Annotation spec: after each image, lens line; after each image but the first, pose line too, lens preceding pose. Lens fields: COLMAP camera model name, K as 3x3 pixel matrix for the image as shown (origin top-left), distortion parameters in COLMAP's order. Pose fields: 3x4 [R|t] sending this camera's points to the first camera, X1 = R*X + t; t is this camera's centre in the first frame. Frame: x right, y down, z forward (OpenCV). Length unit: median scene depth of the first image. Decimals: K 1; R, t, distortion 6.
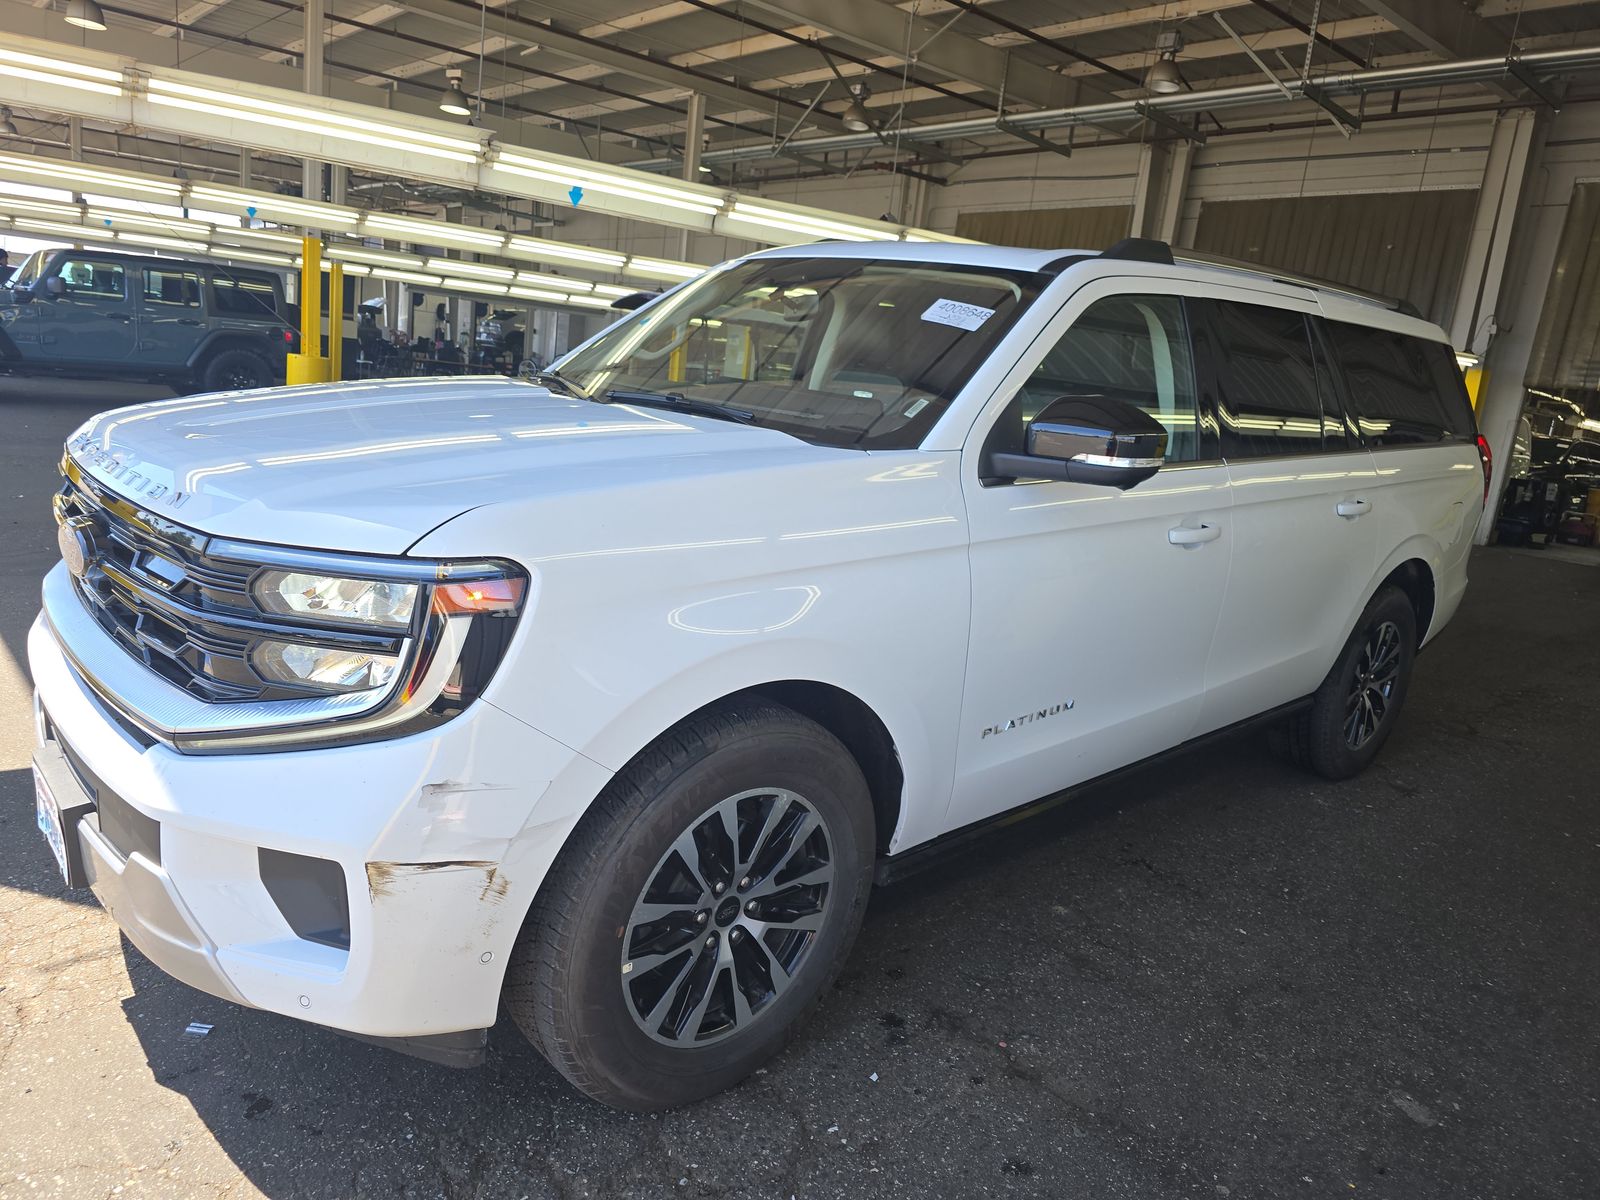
lens RADIAL K [[1099.0, 0, 800.0], [0, 1099.0, 600.0], [0, 0, 1]] dist [0.036599, -0.003133]
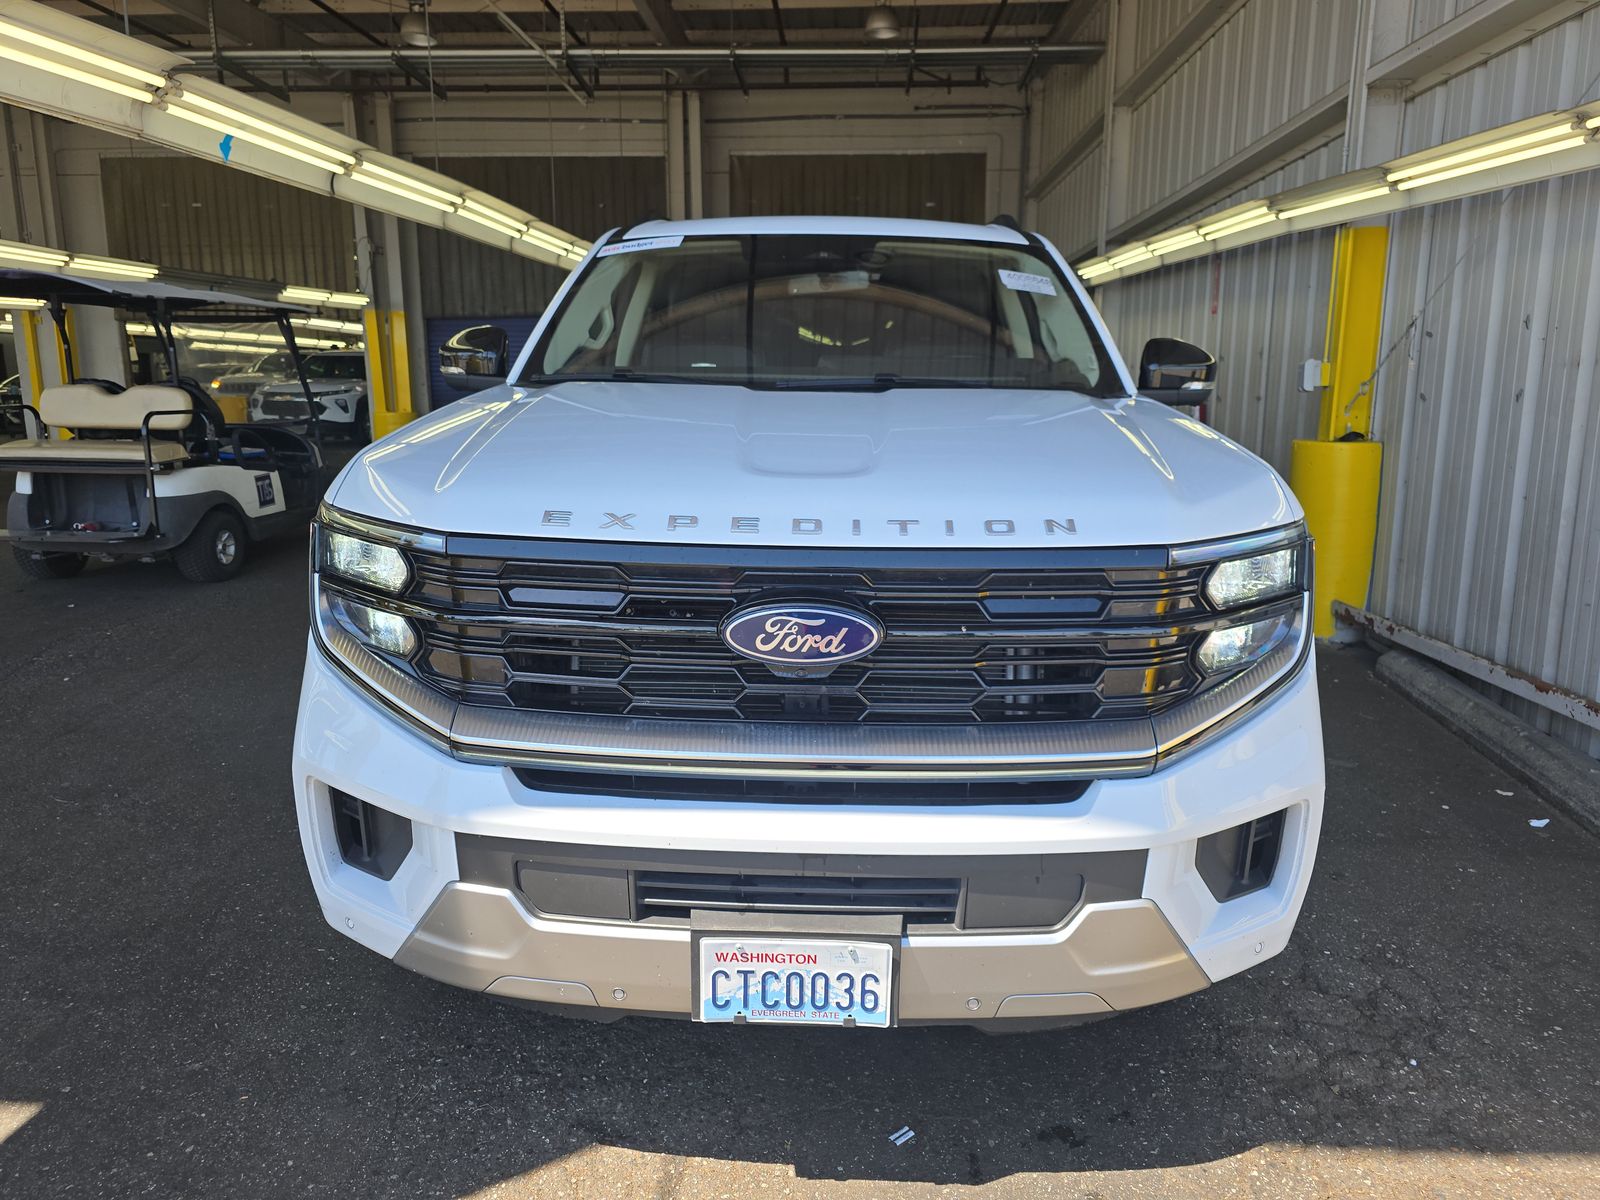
lens RADIAL K [[1135.8, 0, 800.0], [0, 1135.8, 600.0], [0, 0, 1]] dist [0.007165, 0.002562]
pose [[0.703873, -0.235409, 0.670183, -0.206701], [0.214675, 0.969867, 0.115209, -0.027641], [-0.677109, 0.062779, 0.733200, 0.070132]]
